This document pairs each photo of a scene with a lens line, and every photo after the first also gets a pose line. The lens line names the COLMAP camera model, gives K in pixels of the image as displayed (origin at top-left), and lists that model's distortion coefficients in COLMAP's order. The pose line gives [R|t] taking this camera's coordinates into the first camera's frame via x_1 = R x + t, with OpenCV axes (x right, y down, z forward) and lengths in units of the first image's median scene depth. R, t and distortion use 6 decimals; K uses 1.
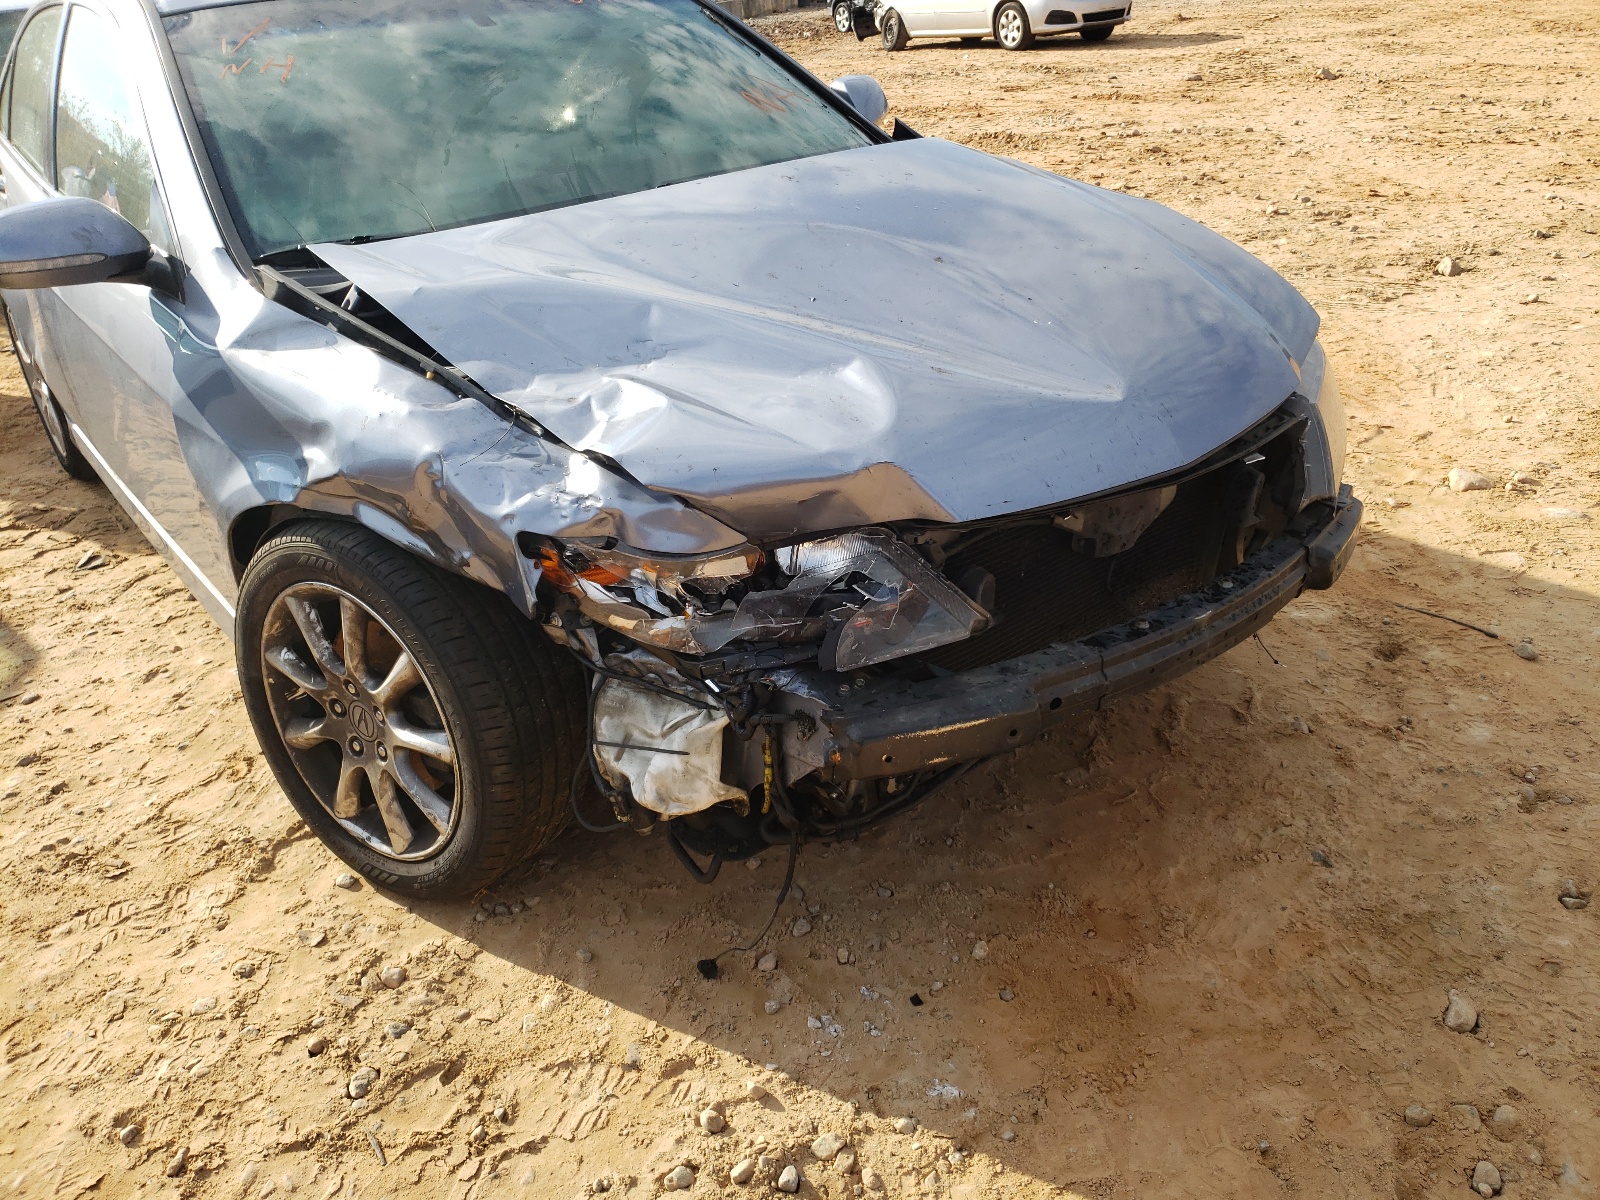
lens RADIAL K [[1368.6, 0, 800.9], [0, 1368.6, 588.0], [0, 0, 1]] dist [-0.019750, 0.069375]
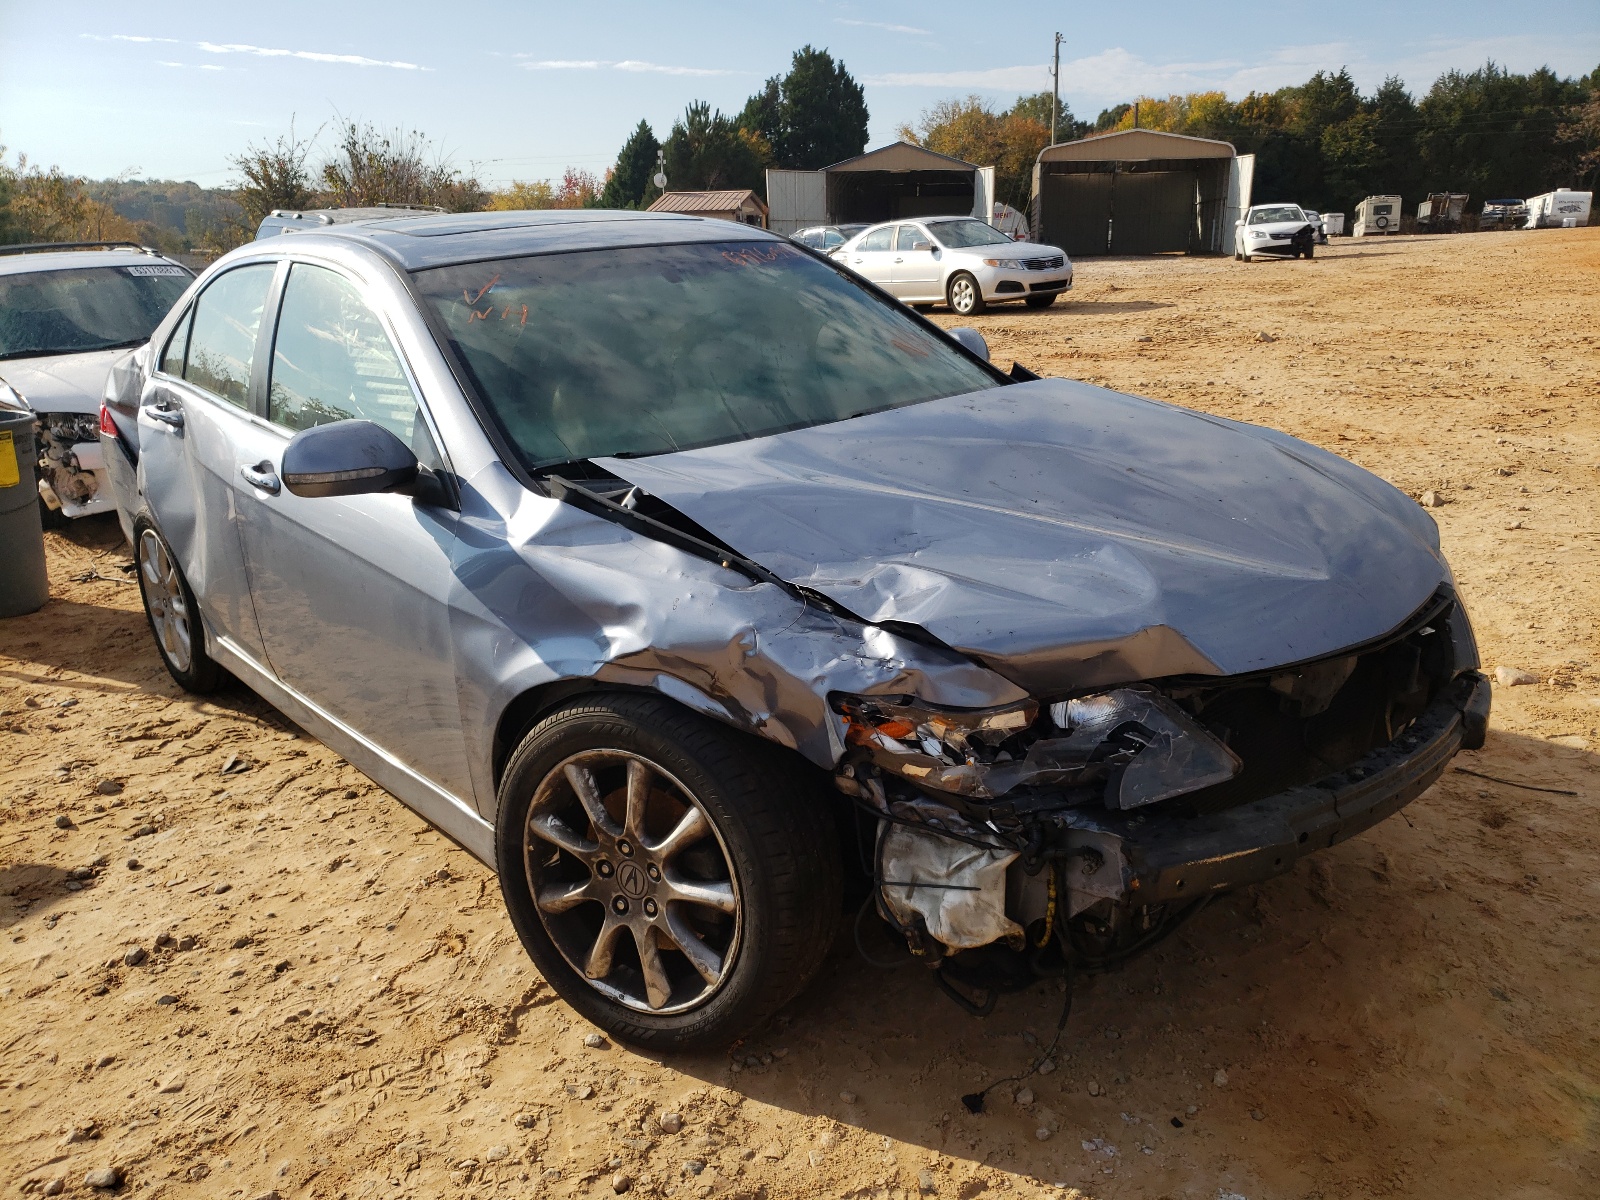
lens RADIAL K [[1368.6, 0, 800.9], [0, 1368.6, 588.0], [0, 0, 1]] dist [-0.019750, 0.069375]
pose [[0.998298, -0.003766, 0.058189, -0.244029], [0.014051, 0.984043, -0.177375, 0.062148], [-0.056593, 0.177891, 0.982422, -0.116684]]
